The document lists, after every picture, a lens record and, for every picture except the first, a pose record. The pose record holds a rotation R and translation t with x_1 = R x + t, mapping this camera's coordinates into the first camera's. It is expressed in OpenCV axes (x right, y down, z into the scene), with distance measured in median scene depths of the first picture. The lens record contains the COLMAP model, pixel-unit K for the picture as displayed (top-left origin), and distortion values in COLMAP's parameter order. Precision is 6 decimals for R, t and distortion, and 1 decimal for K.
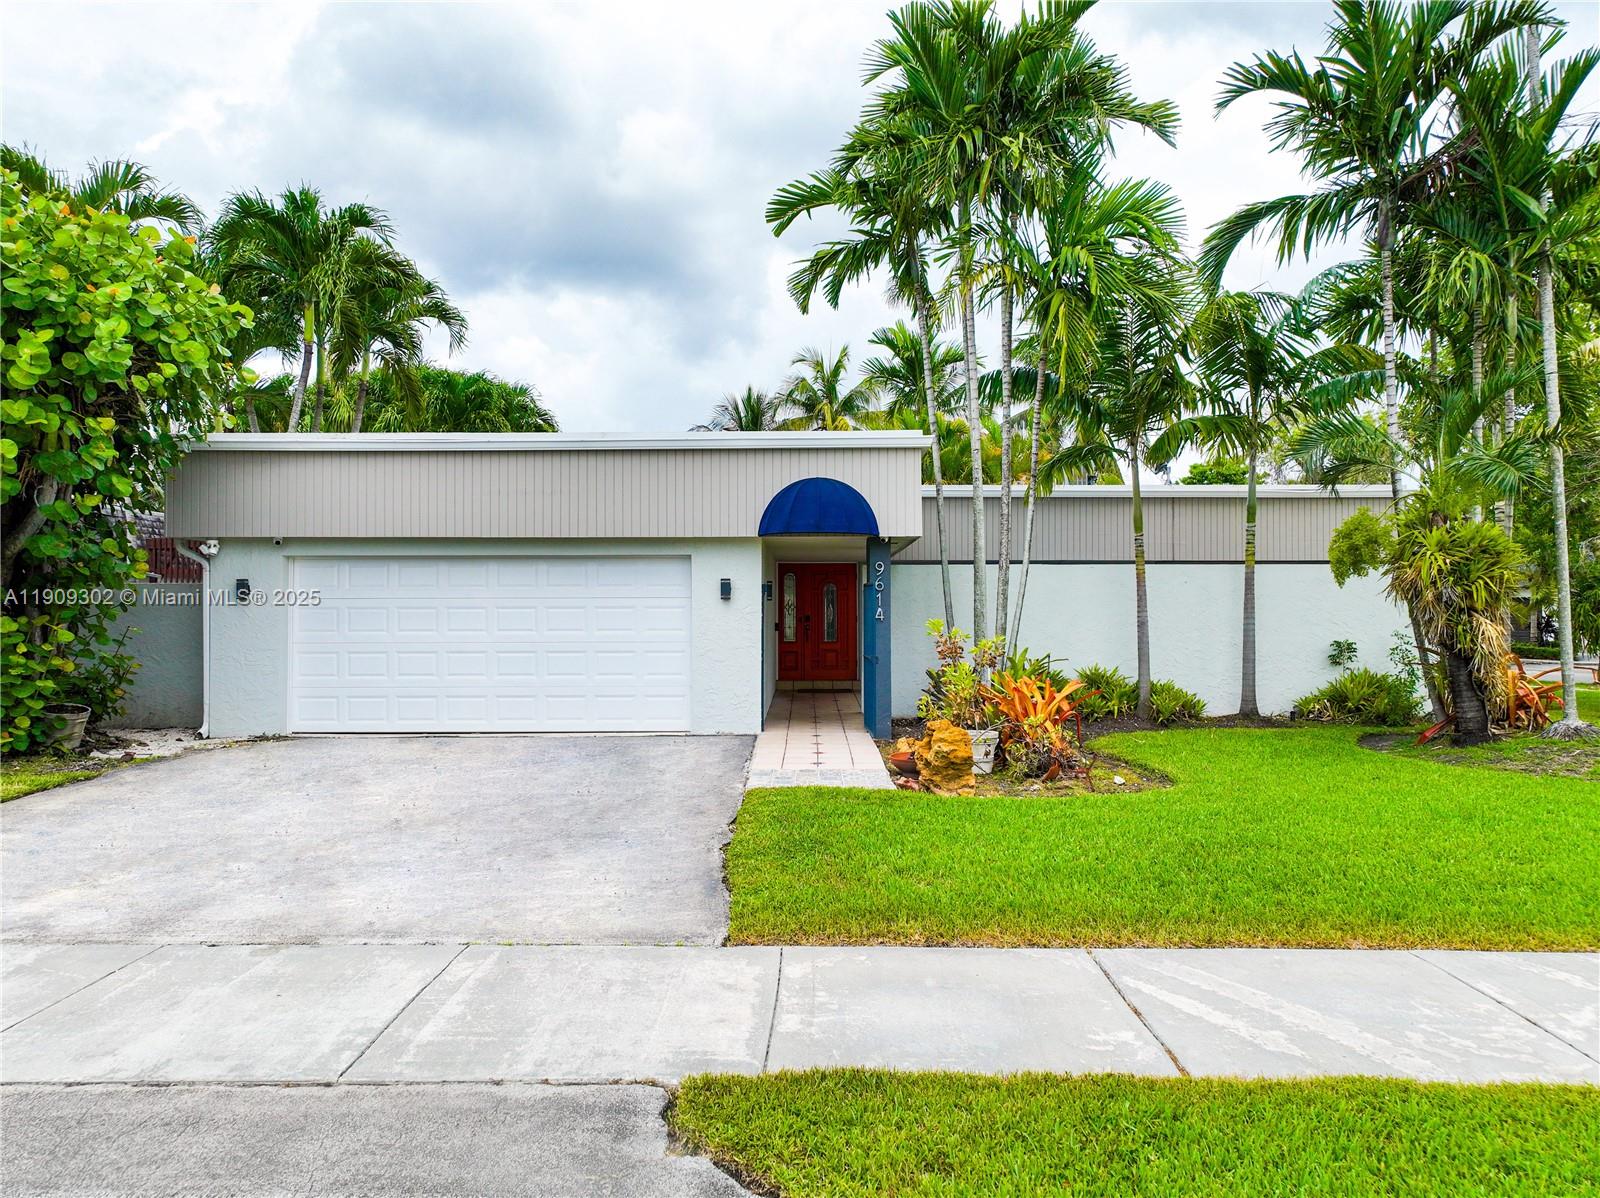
lens RADIAL K [[1126.9, 0, 800.0], [0, 1126.9, 599.0], [0, 0, 1]] dist [0.005531, 0.005502]
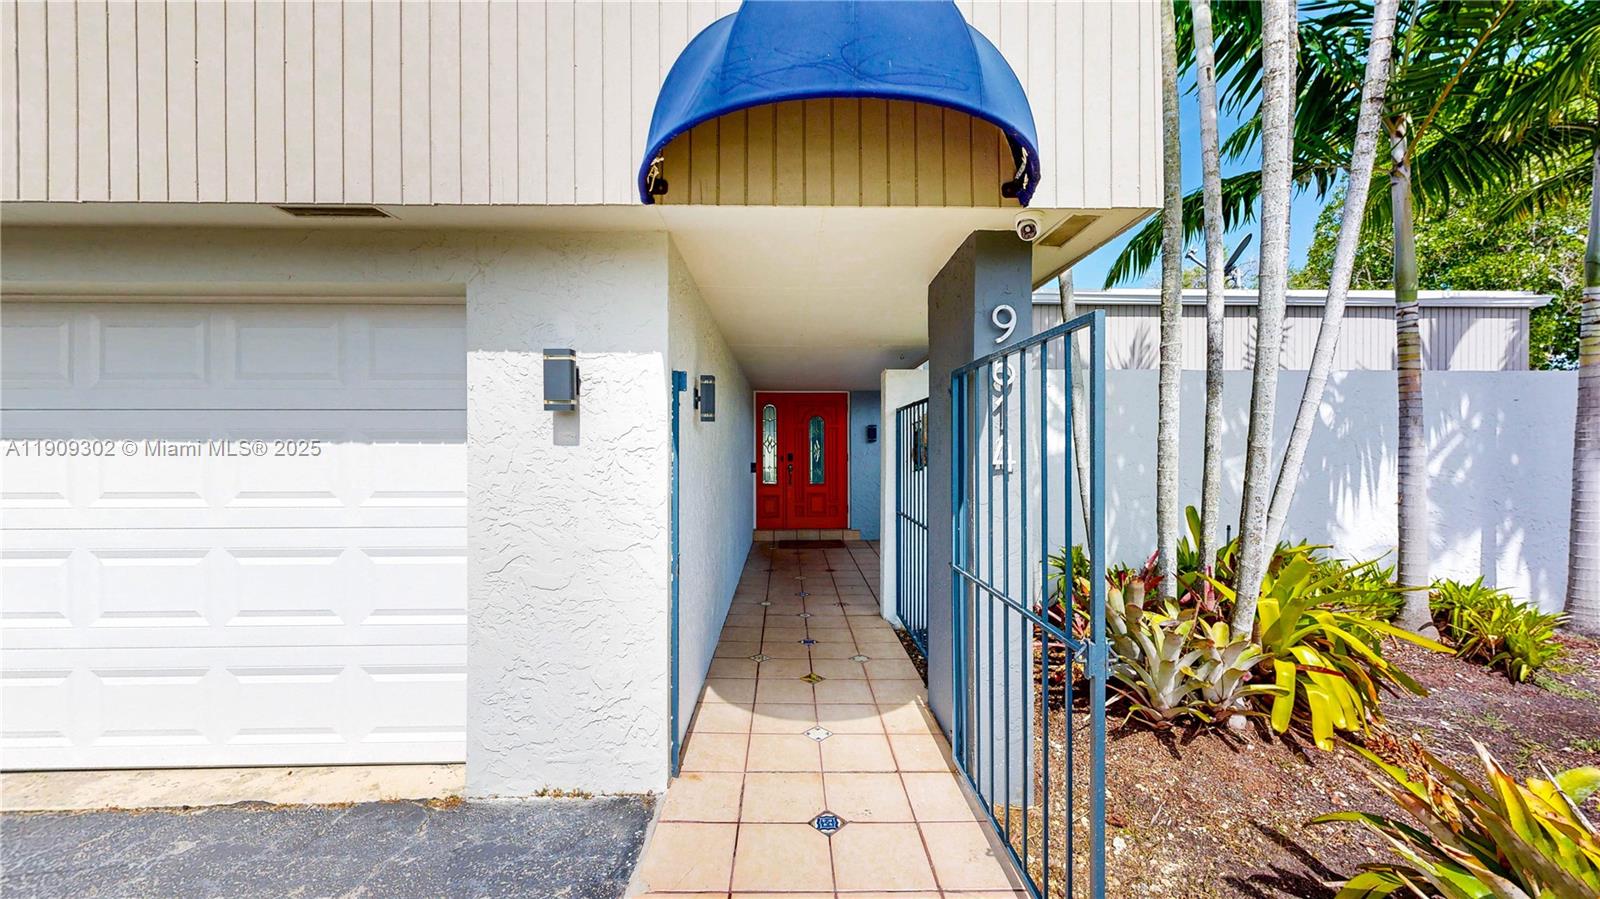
lens RADIAL K [[584.0, 0, 800.0], [0, 584.0, 449.5], [0, 0, 1]] dist [0.000219, -0.000015]
pose [[0.999574, -0.001725, 0.029147, 0.001844], [0.001430, 0.999947, 0.010150, 0.010273], [-0.029163, -0.010104, 0.999524, 0.816452]]
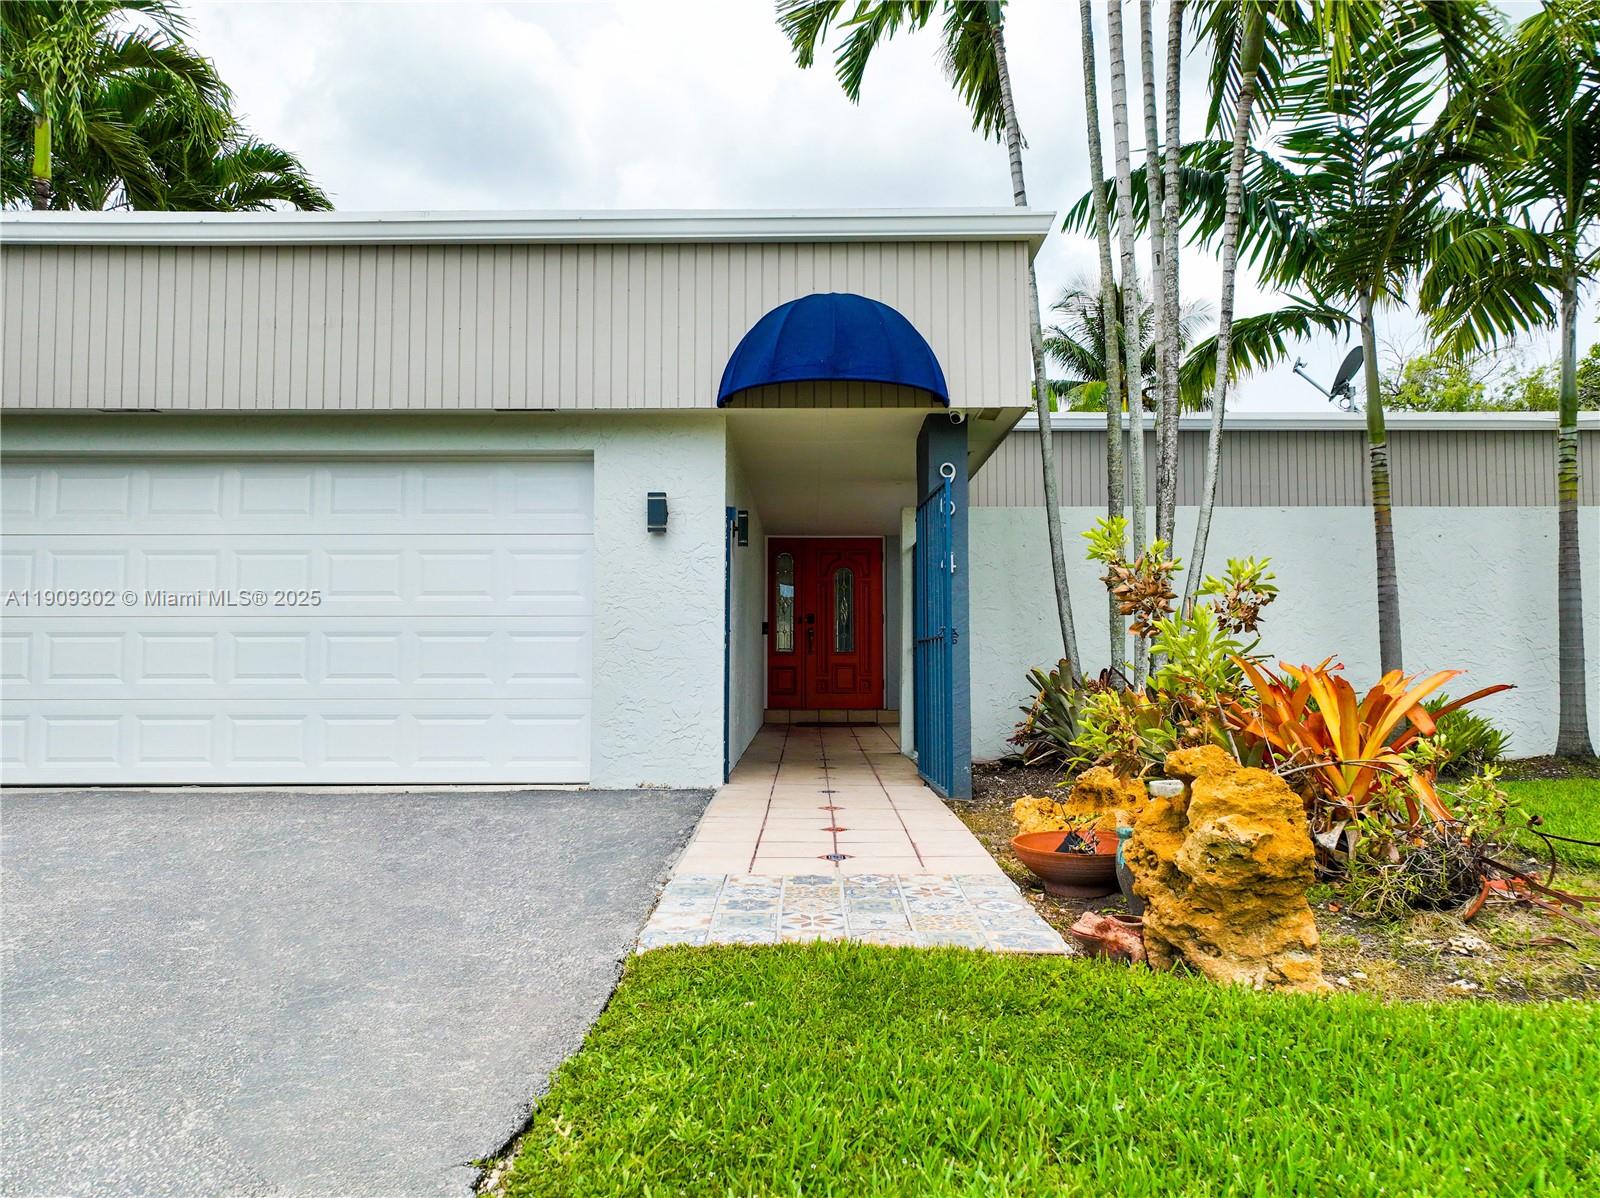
lens RADIAL K [[1126.9, 0, 800.0], [0, 1126.9, 599.0], [0, 0, 1]] dist [0.005531, 0.005502]
pose [[0.999998, 0.000398, -0.001855, 0.002260], [-0.000489, 0.998801, -0.048944, 0.057161], [0.001833, 0.048945, 0.998800, 0.471039]]
